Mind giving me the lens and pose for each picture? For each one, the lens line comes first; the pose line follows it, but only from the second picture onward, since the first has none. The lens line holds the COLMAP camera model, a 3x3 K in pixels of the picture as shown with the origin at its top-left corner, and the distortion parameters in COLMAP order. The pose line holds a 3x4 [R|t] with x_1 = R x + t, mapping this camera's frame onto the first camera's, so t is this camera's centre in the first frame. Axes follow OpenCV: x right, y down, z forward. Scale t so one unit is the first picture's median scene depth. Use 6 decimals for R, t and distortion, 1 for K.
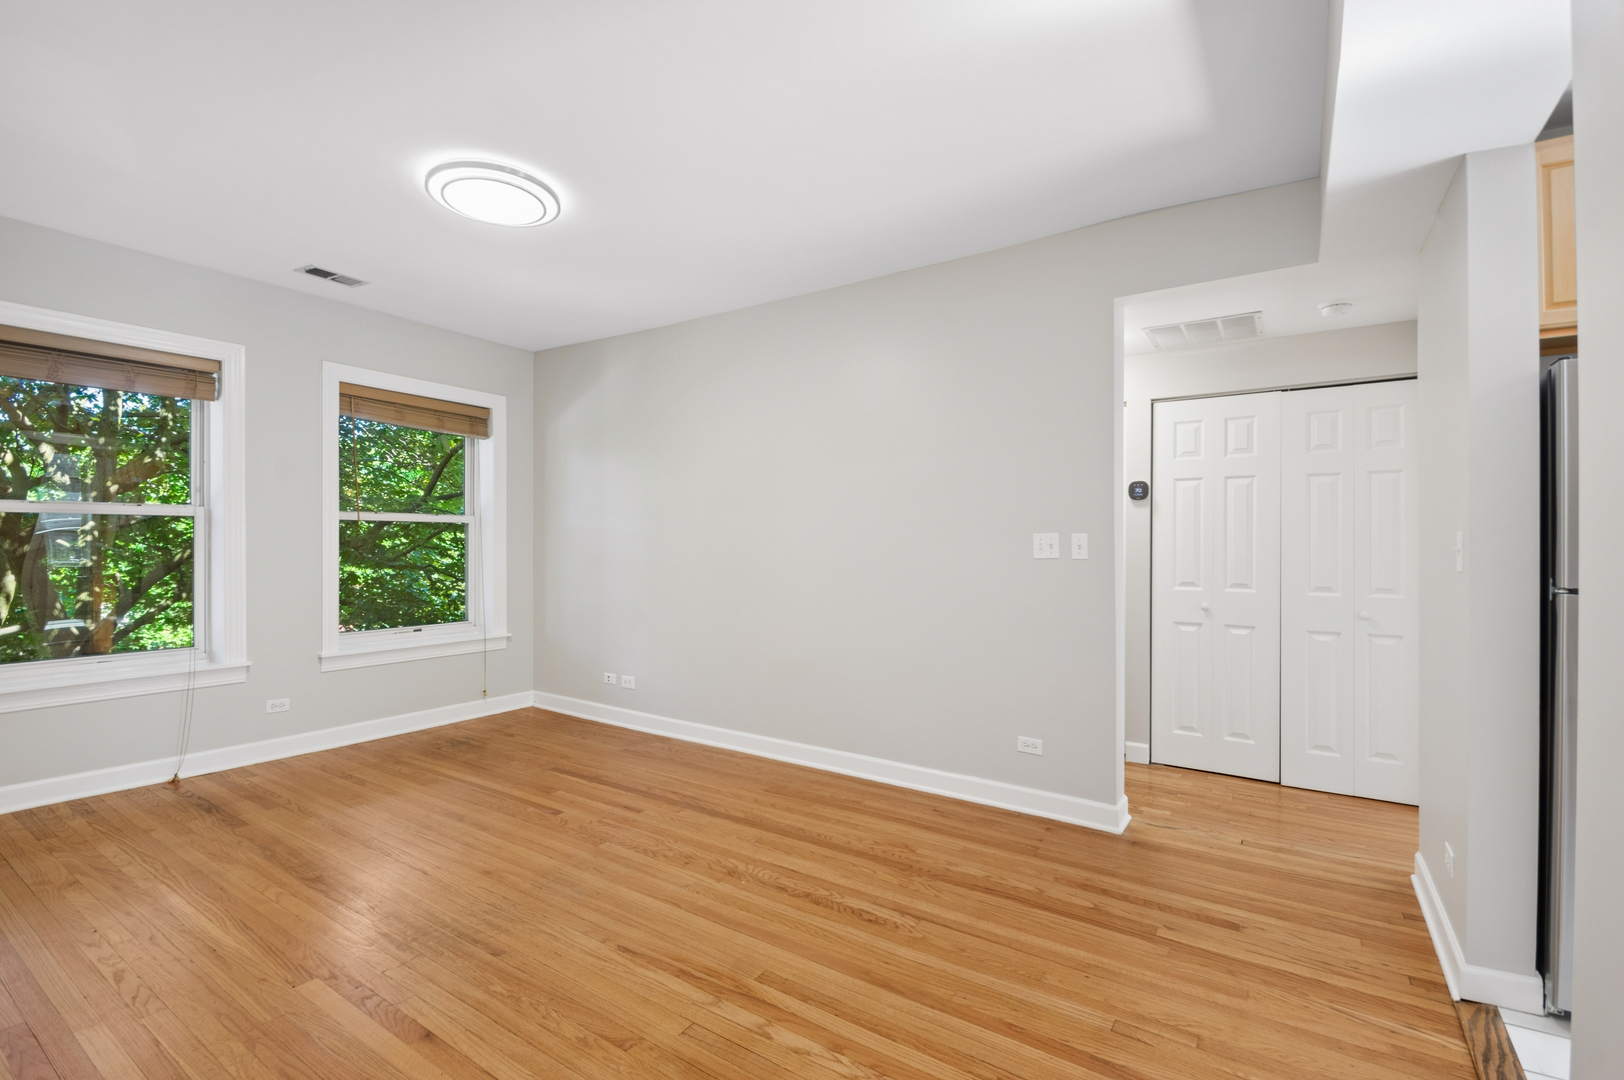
lens RADIAL K [[730.4, 0, 802.4], [0, 730.4, 538.6], [0, 0, 1]] dist [-0.005004, -0.002450]
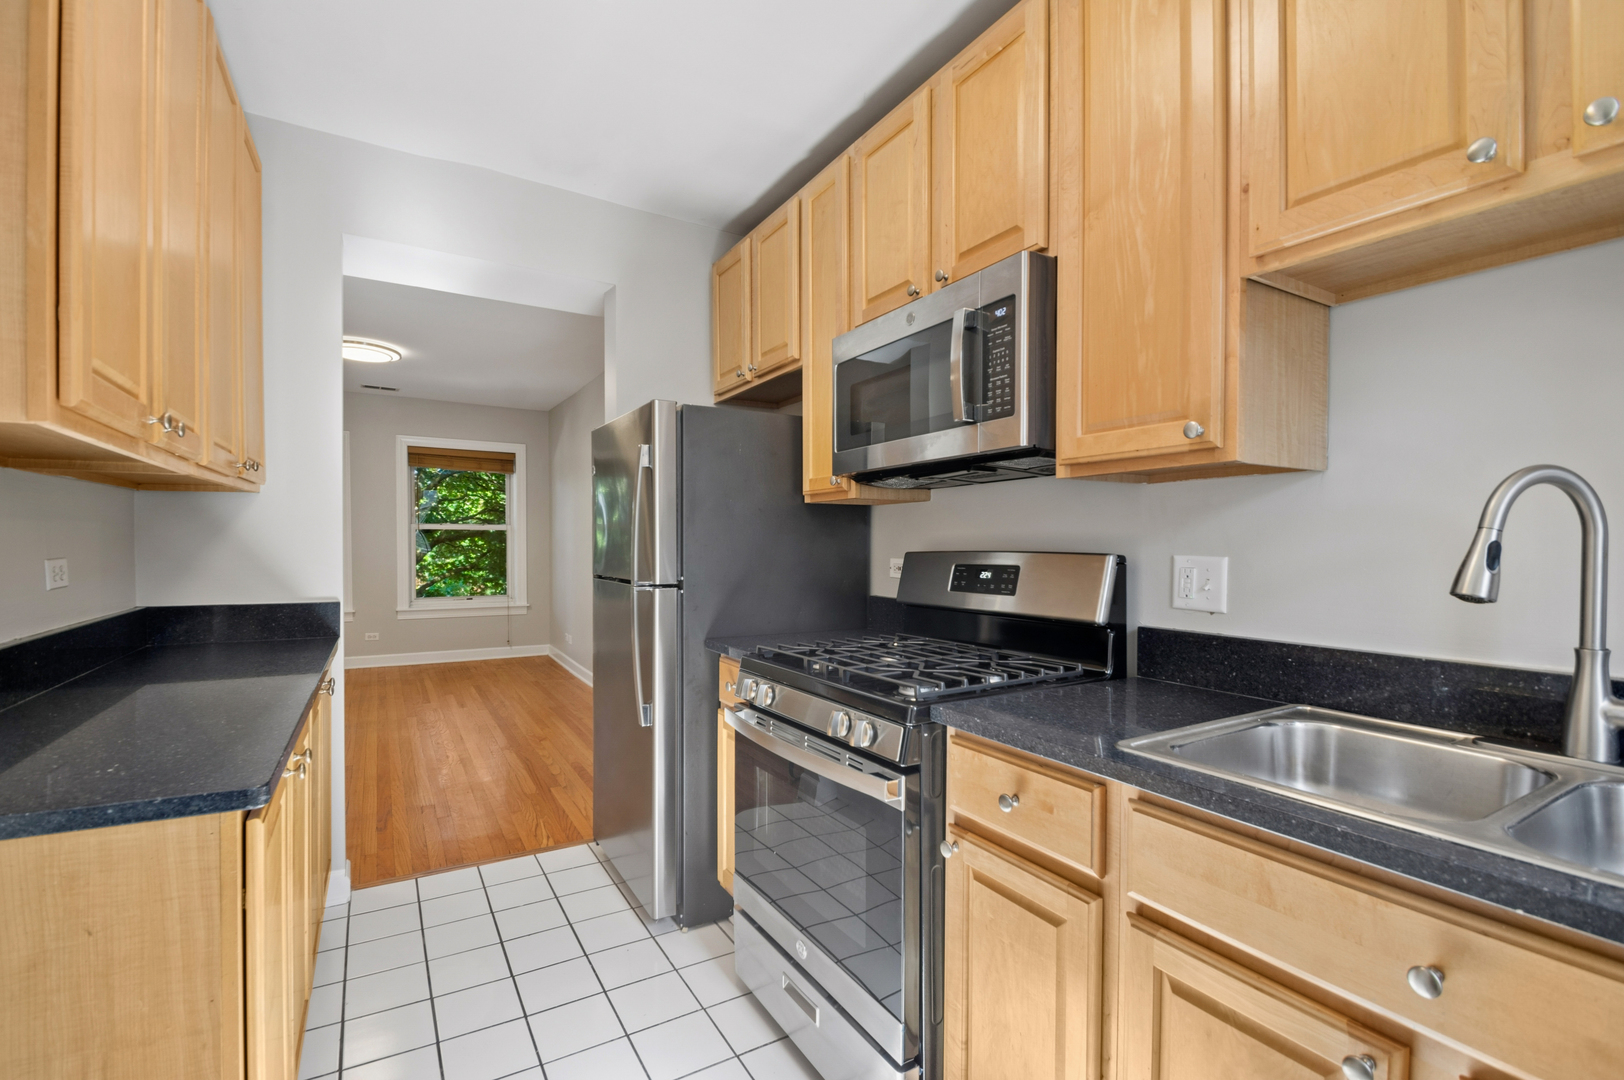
lens RADIAL K [[730.4, 0, 822.3], [0, 730.4, 549.3], [0, 0, 1]] dist [-0.005004, -0.002450]
pose [[0.907375, 0.005839, -0.420282, 1.171707], [0.001886, 0.999837, 0.017963, -0.011740], [0.420319, -0.017092, 0.907216, -0.144603]]
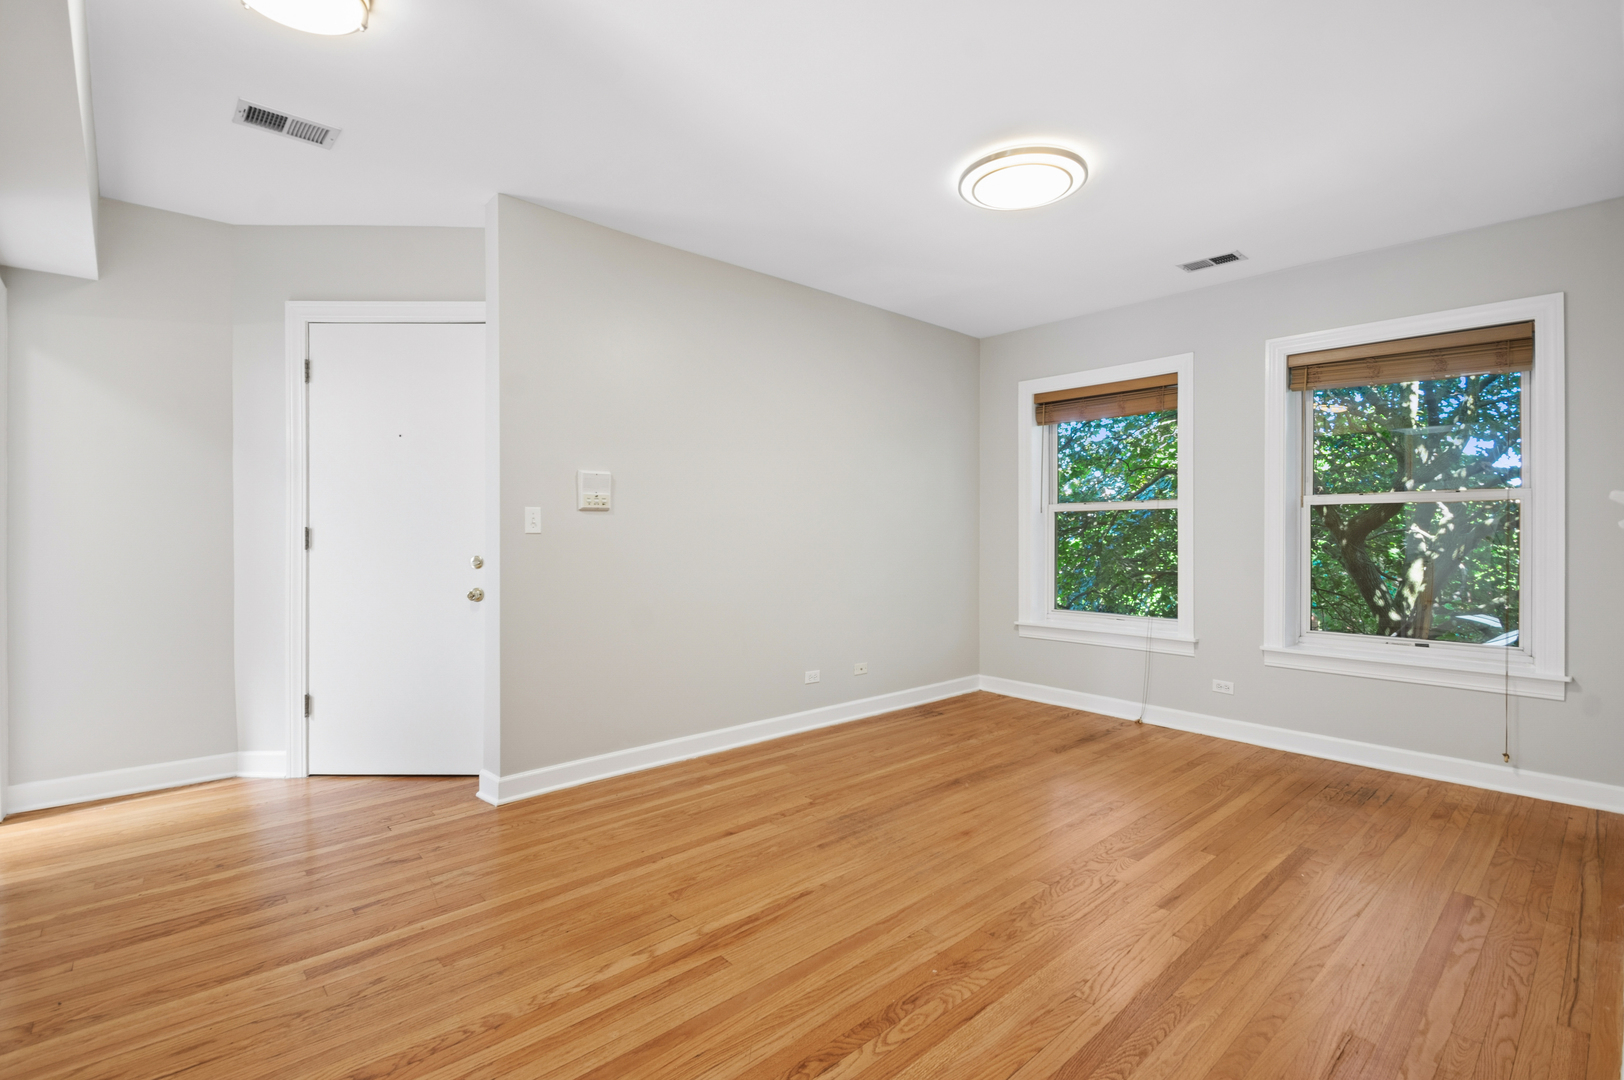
lens RADIAL K [[730.4, 0, 809.8], [0, 730.4, 542.5], [0, 0, 1]] dist [-0.005004, -0.002450]
pose [[-0.244377, 0.005678, -0.969664, 0.522161], [0.003048, 0.999982, 0.005087, 0.017190], [0.969676, -0.001712, -0.244390, 0.812706]]
